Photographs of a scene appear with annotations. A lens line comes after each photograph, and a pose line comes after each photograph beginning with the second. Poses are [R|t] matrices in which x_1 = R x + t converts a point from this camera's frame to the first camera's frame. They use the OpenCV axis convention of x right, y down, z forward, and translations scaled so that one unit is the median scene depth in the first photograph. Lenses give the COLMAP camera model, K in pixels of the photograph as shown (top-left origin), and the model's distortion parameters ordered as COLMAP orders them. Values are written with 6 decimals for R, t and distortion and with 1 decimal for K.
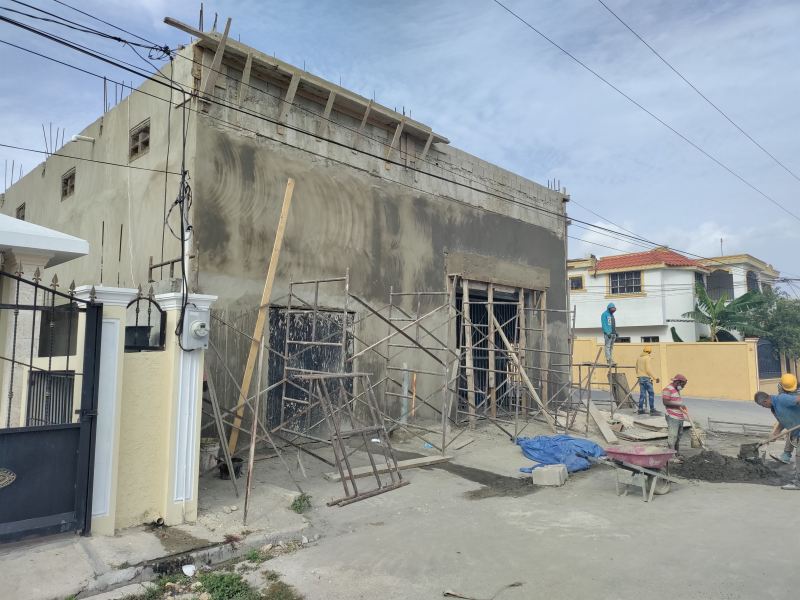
lens RADIAL K [[579.9, 0, 400.0], [0, 579.9, 300.0], [0, 0, 1]] dist [0.049504, -0.060904]
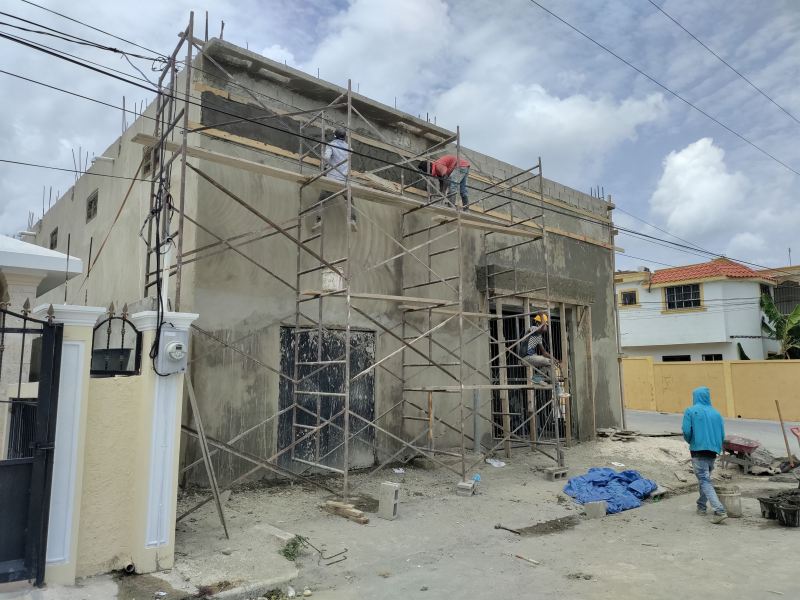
lens RADIAL K [[579.9, 0, 400.0], [0, 579.9, 300.0], [0, 0, 1]] dist [0.049504, -0.060904]
pose [[0.995929, -0.018784, -0.088167, 0.051507], [0.015681, 0.999238, -0.035756, 0.005476], [0.088771, 0.034227, 0.995464, 0.082741]]
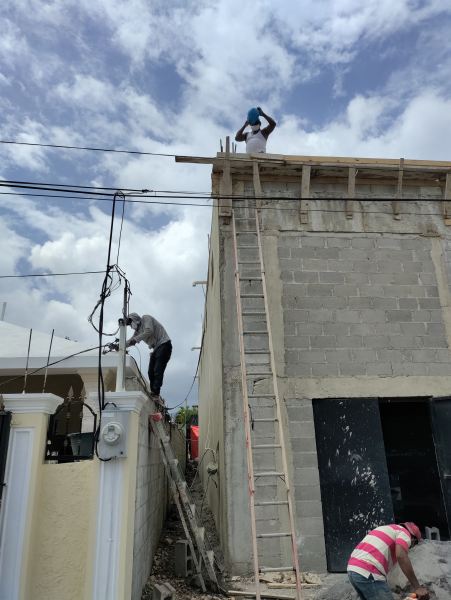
lens RADIAL K [[434.9, 0, 225.5], [0, 434.9, 300.0], [0, 0, 1]] dist [0.049504, -0.060904]
pose [[0.760232, -0.221731, -0.610641, 0.136447], [0.088922, 0.966621, -0.240286, 0.018952], [0.643538, 0.128373, 0.754573, 0.378806]]
